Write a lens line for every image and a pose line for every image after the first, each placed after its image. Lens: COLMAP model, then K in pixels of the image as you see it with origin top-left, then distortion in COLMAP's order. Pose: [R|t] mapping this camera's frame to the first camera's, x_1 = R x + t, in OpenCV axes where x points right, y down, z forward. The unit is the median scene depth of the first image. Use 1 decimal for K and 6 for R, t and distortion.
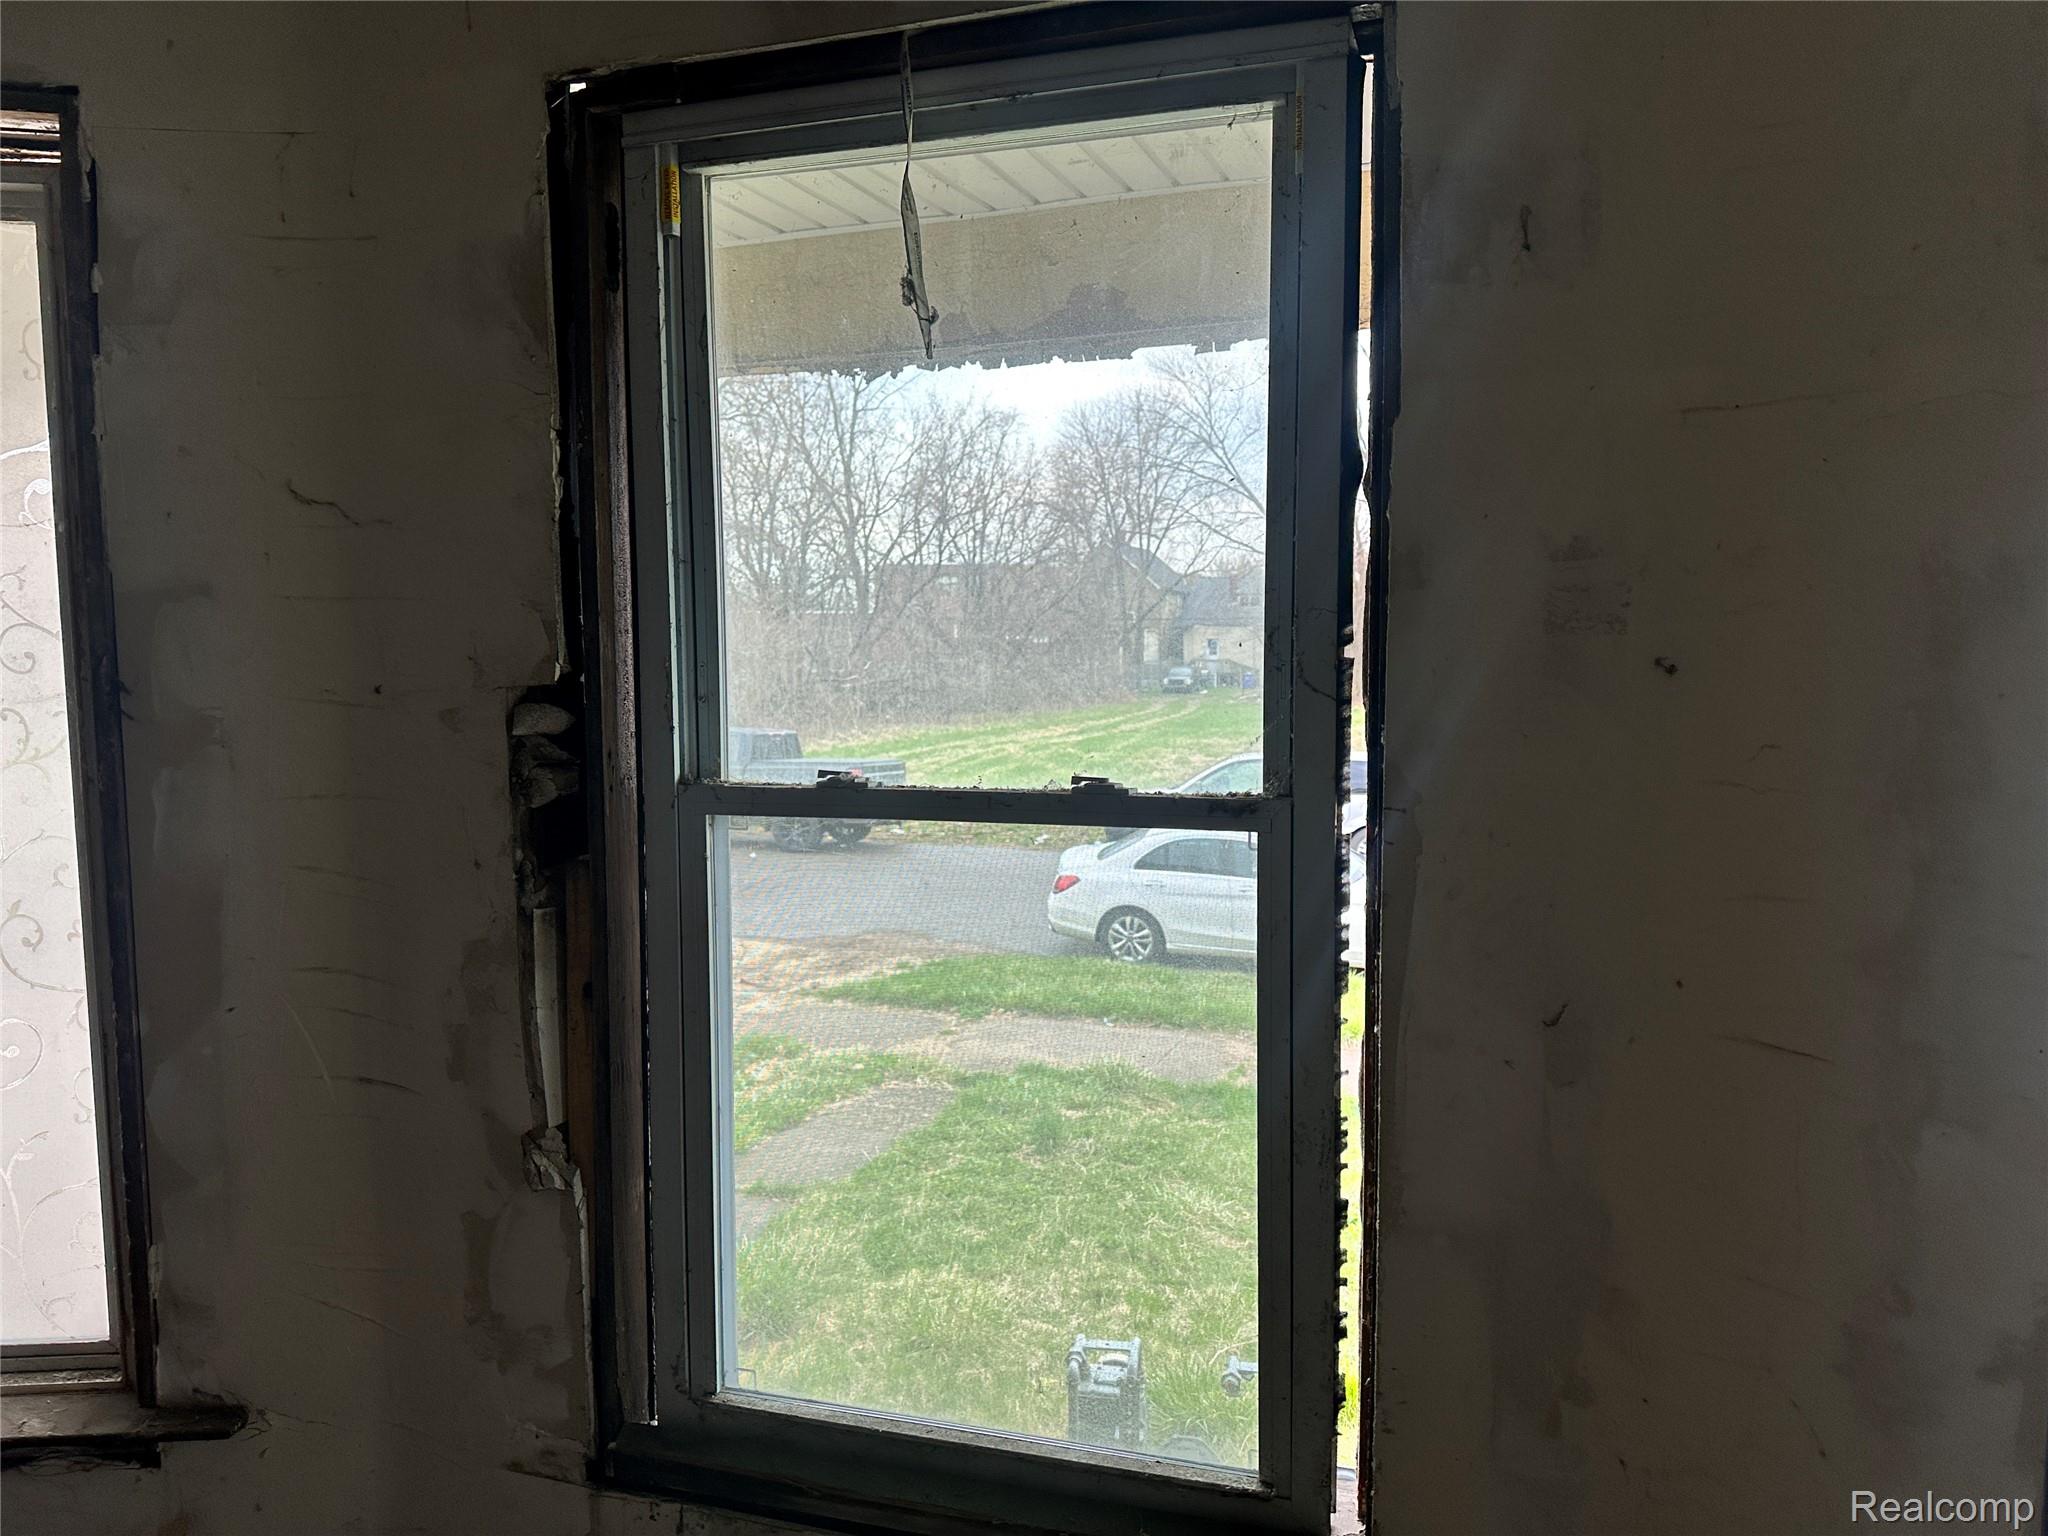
lens RADIAL K [[1444.1, 0, 1024.0], [0, 1444.1, 768.0], [0, 0, 1]] dist [-0.002429, 0.002244]
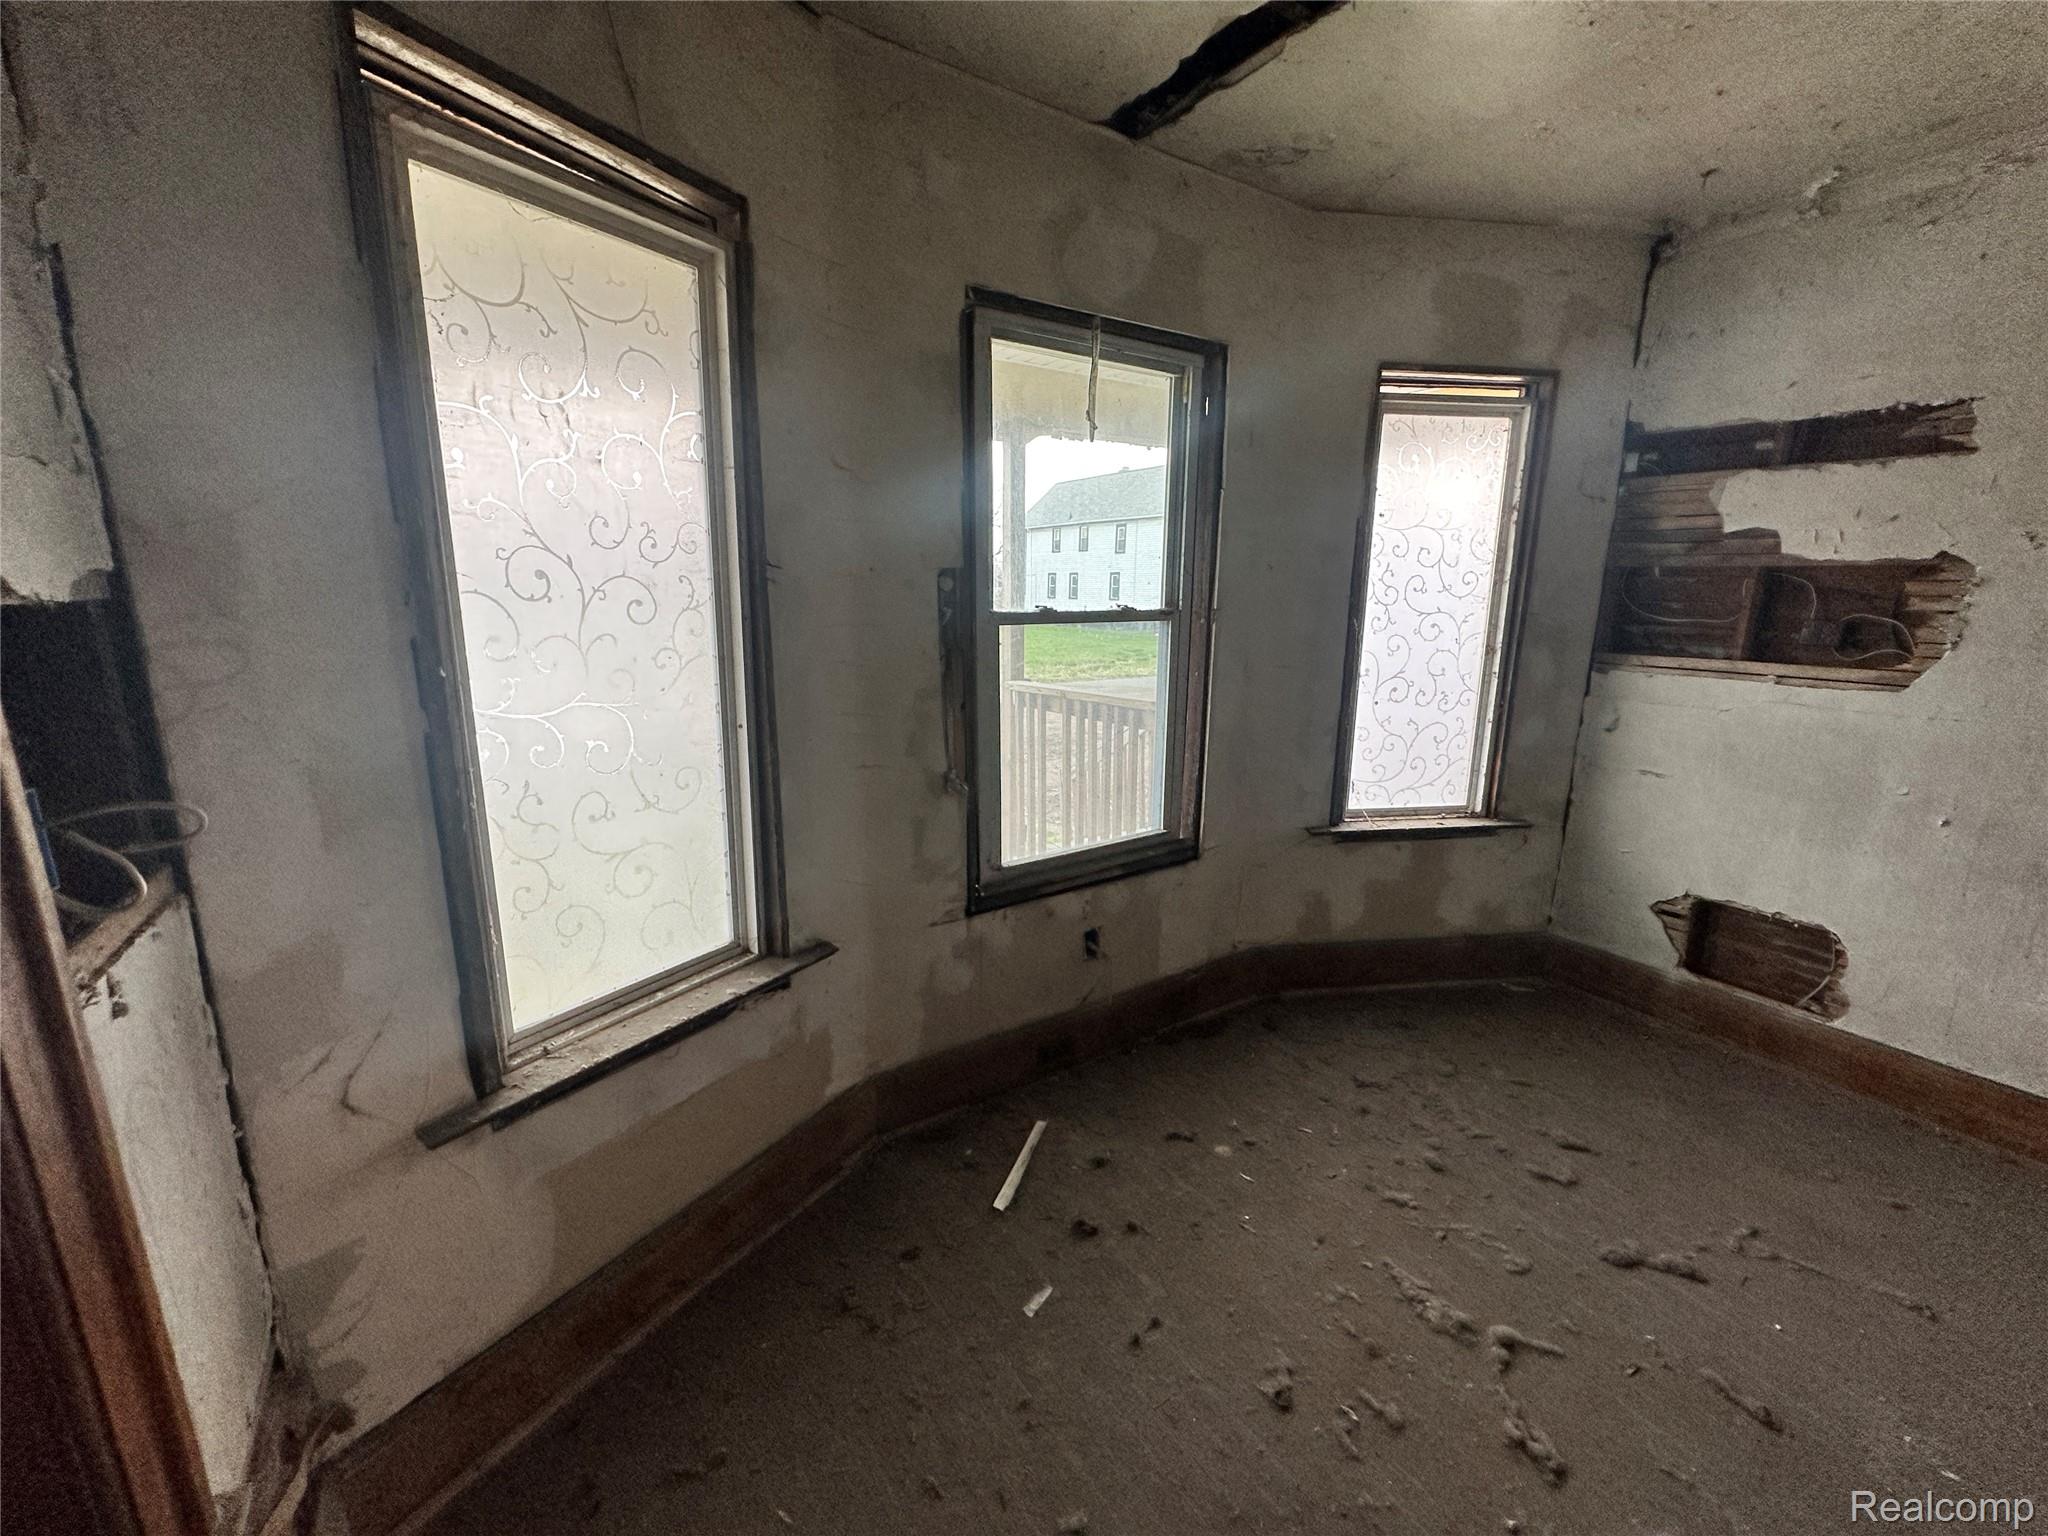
lens RADIAL K [[815.3, 0, 1024.0], [0, 815.3, 768.0], [0, 0, 1]] dist [-0.004830, 0.000237]
pose [[0.622092, -0.166003, 0.765144, -1.233995], [0.053427, 0.983987, 0.170044, 0.035230], [-0.781119, -0.064903, 0.620999, 0.116205]]
